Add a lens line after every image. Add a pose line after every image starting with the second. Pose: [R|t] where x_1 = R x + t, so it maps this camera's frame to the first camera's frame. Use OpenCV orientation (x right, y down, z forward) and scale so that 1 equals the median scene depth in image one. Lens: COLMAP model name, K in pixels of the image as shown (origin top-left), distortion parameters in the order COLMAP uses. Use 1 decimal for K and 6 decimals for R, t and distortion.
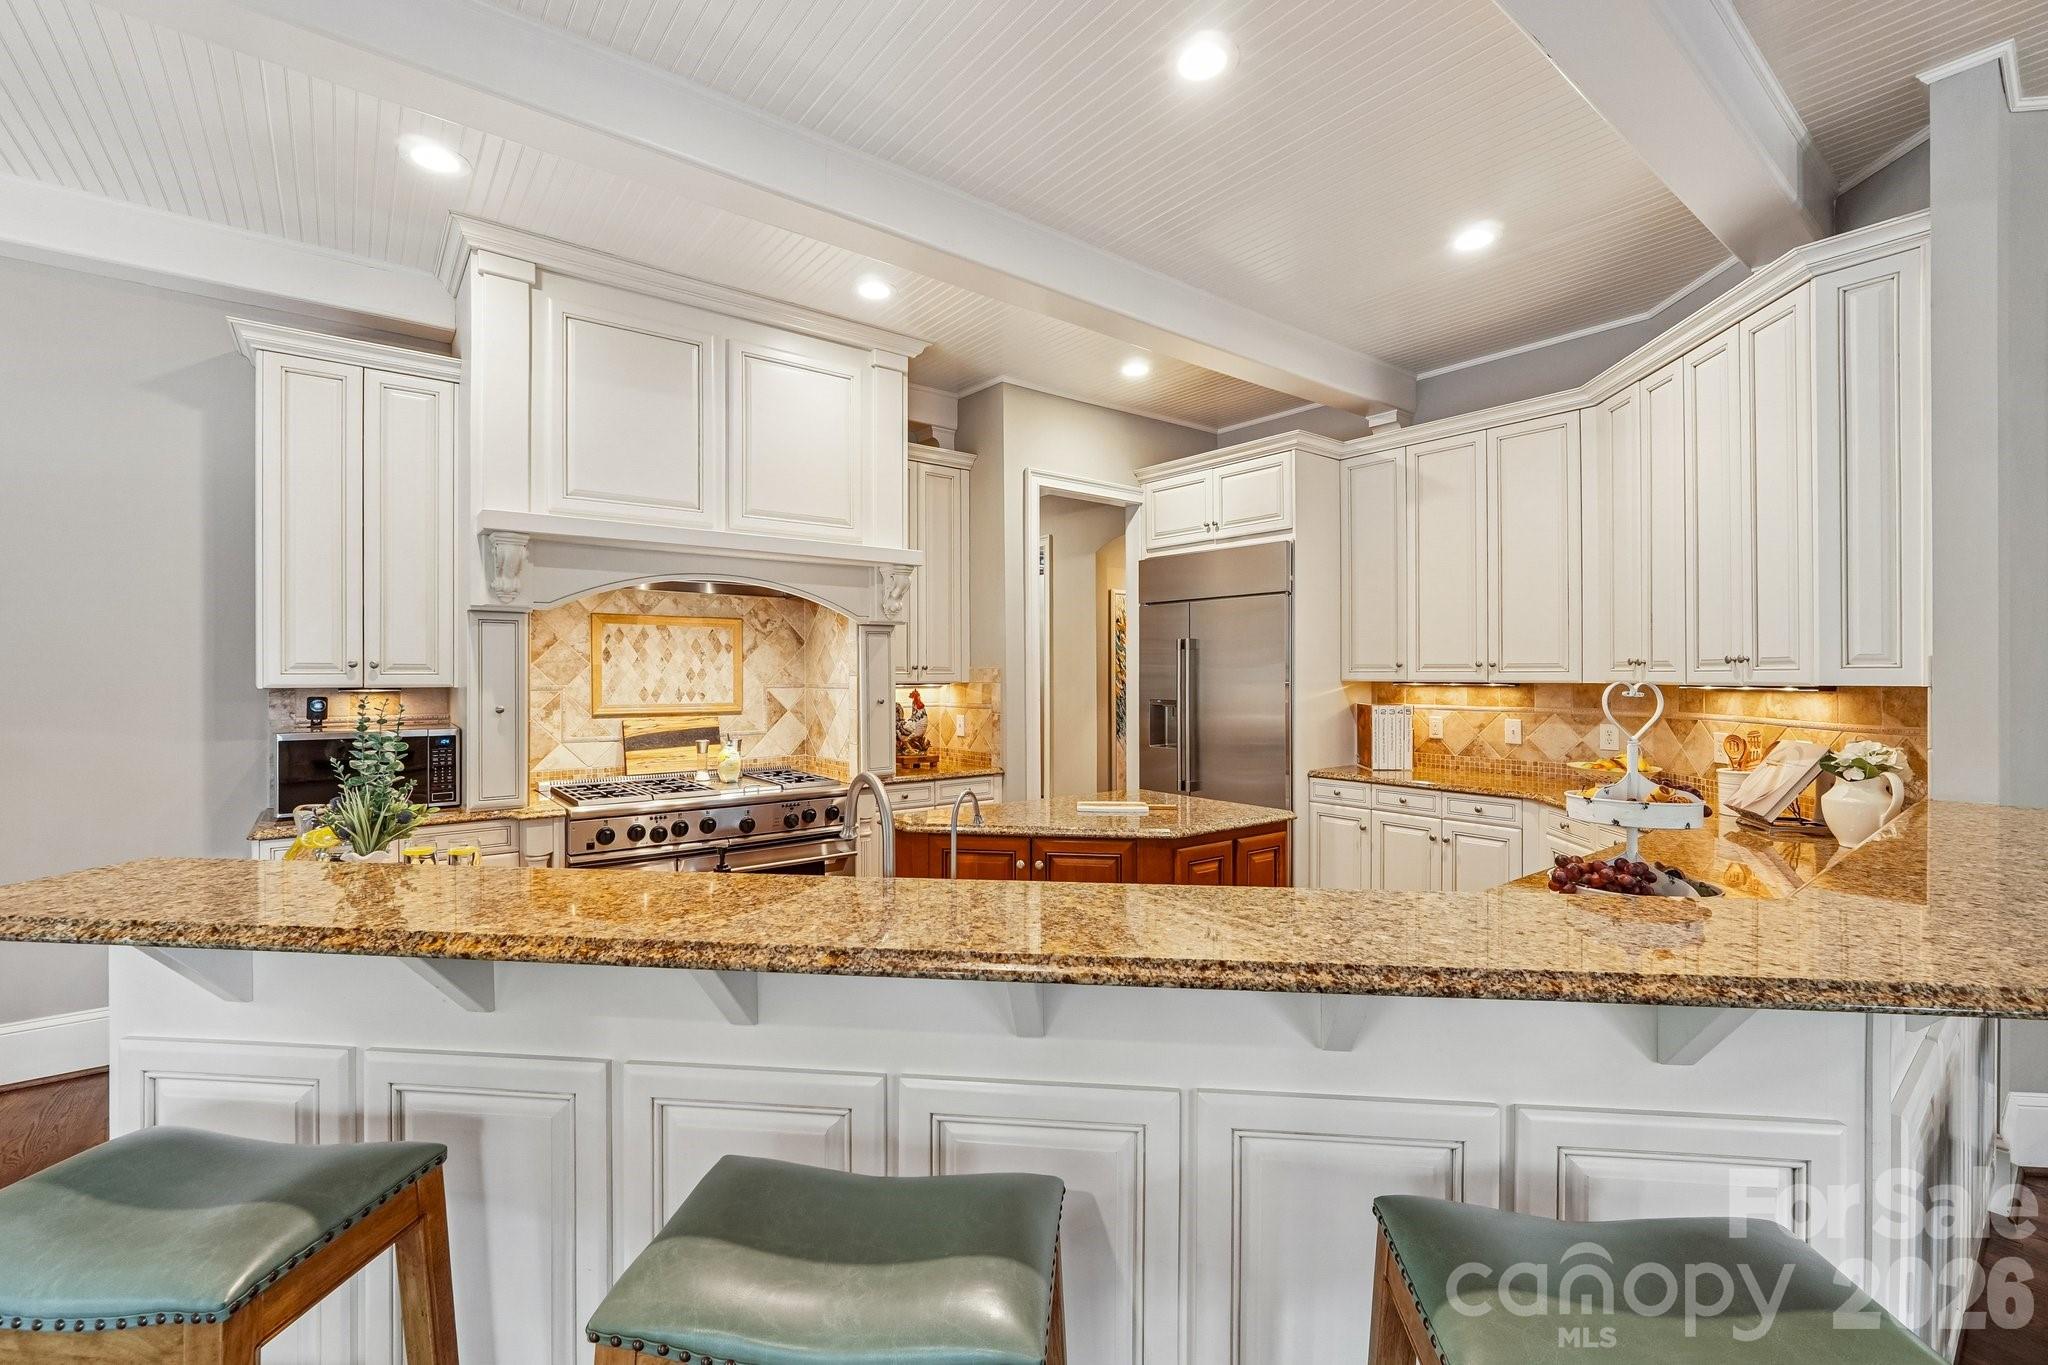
lens RADIAL K [[870.7, 0, 1016.8], [0, 870.7, 679.4], [0, 0, 1]] dist [-0.017301, 0.007050]
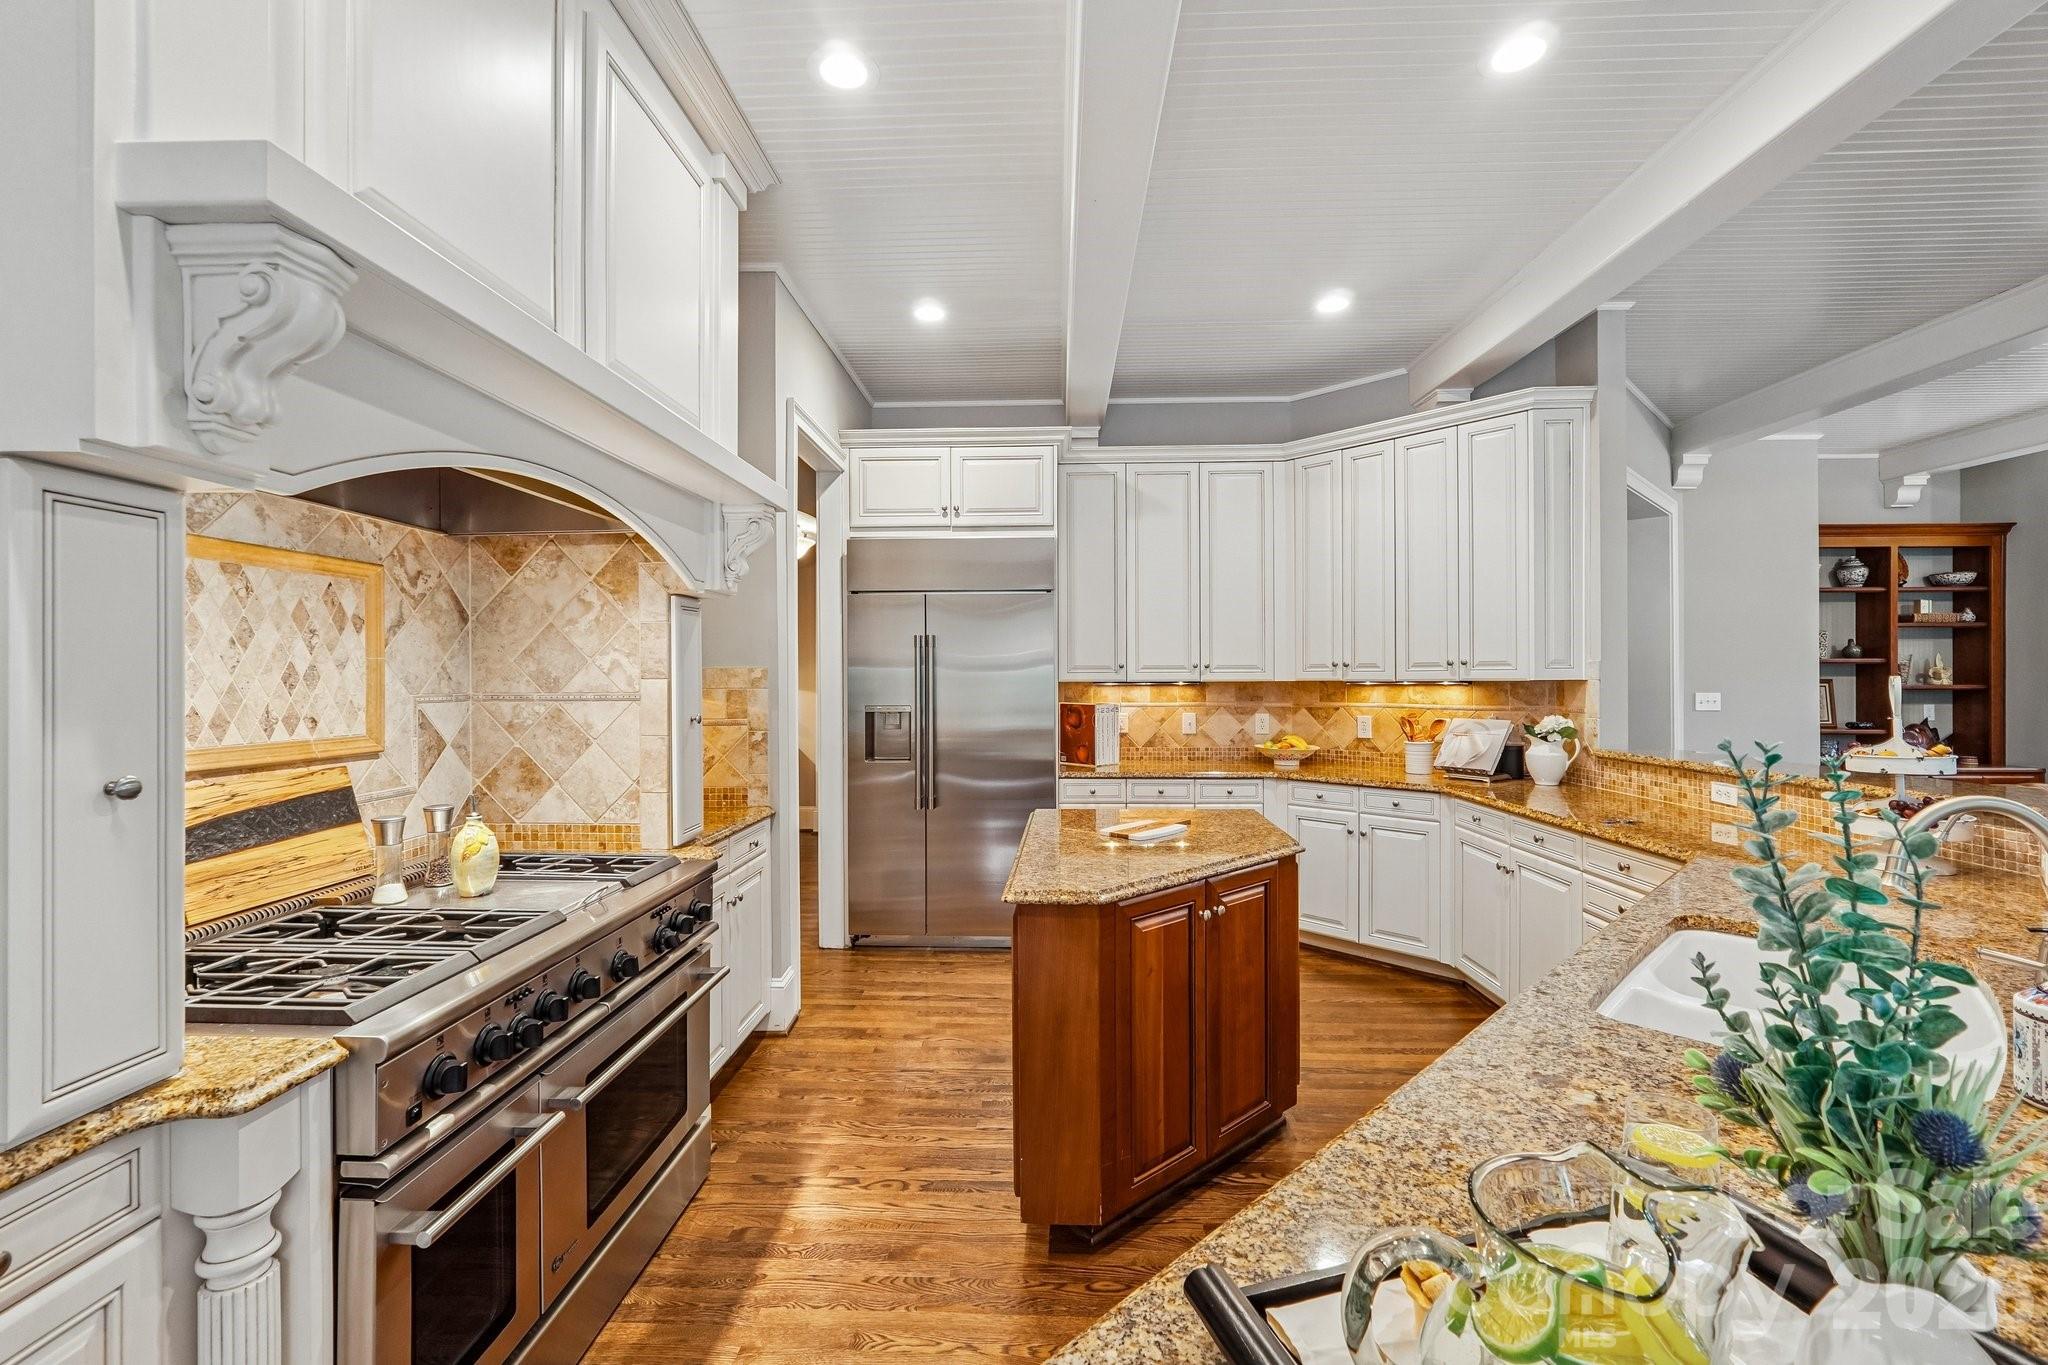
lens RADIAL K [[870.7, 0, 1016.8], [0, 870.7, 679.4], [0, 0, 1]] dist [-0.017301, 0.007050]
pose [[0.645929, -0.005369, 0.763378, -0.483837], [0.009205, 0.999957, -0.000755, -0.000632], [-0.763342, 0.007514, 0.645951, 0.423474]]
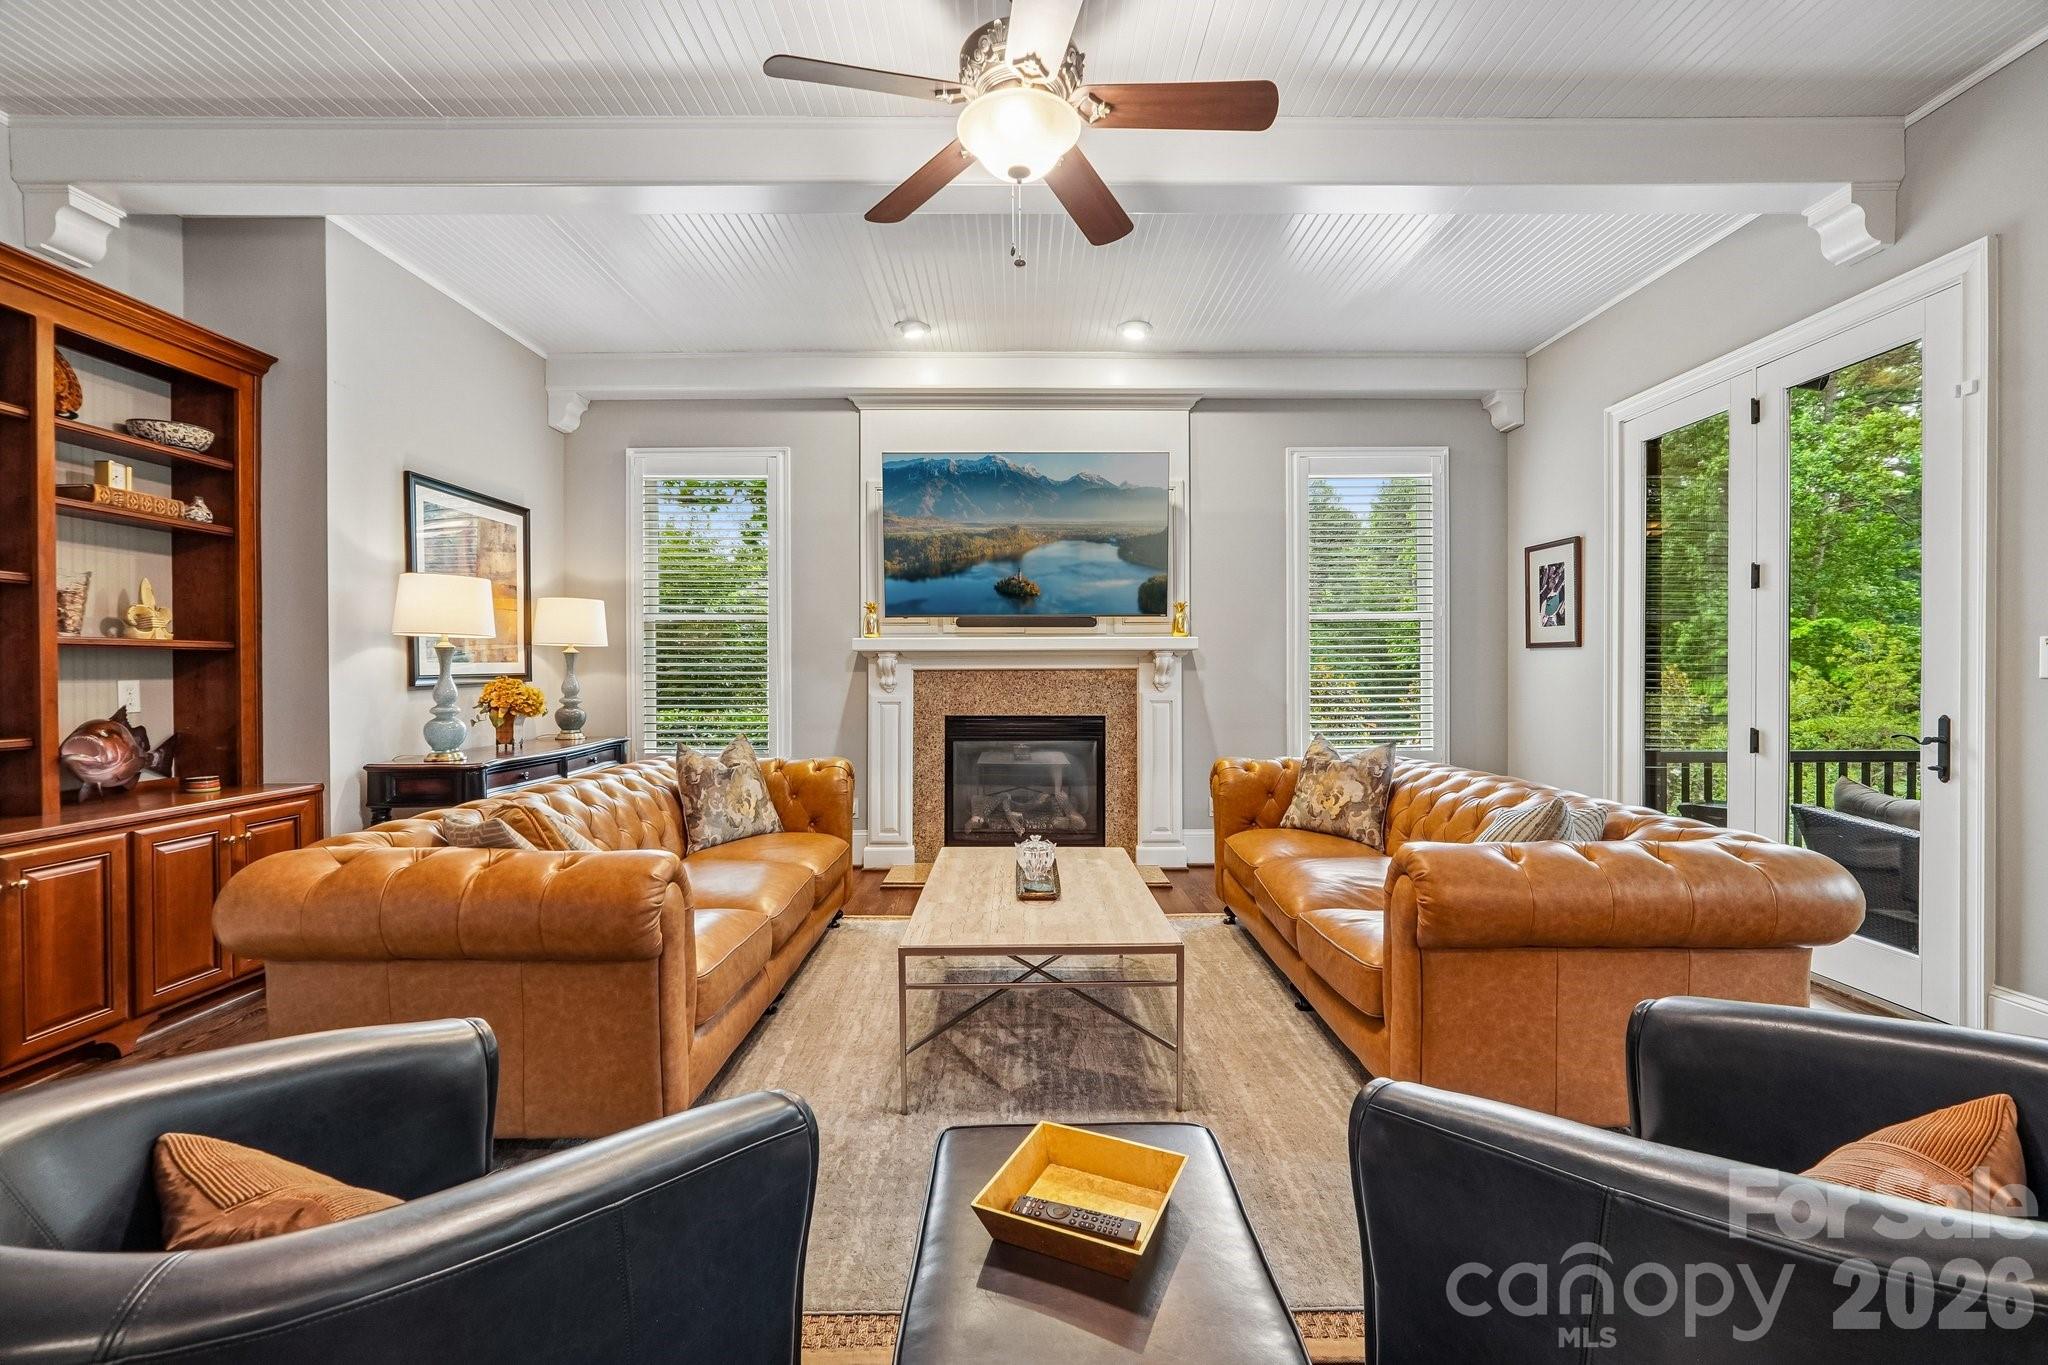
lens RADIAL K [[860.8, 0, 1021.0], [0, 860.8, 674.5], [0, 0, 1]] dist [-0.019412, 0.008069]
pose [[-0.793940, -0.002757, 0.607990, 0.605883], [0.006109, 0.999903, 0.012511, 0.046224], [-0.607965, 0.013648, -0.793846, 0.297497]]
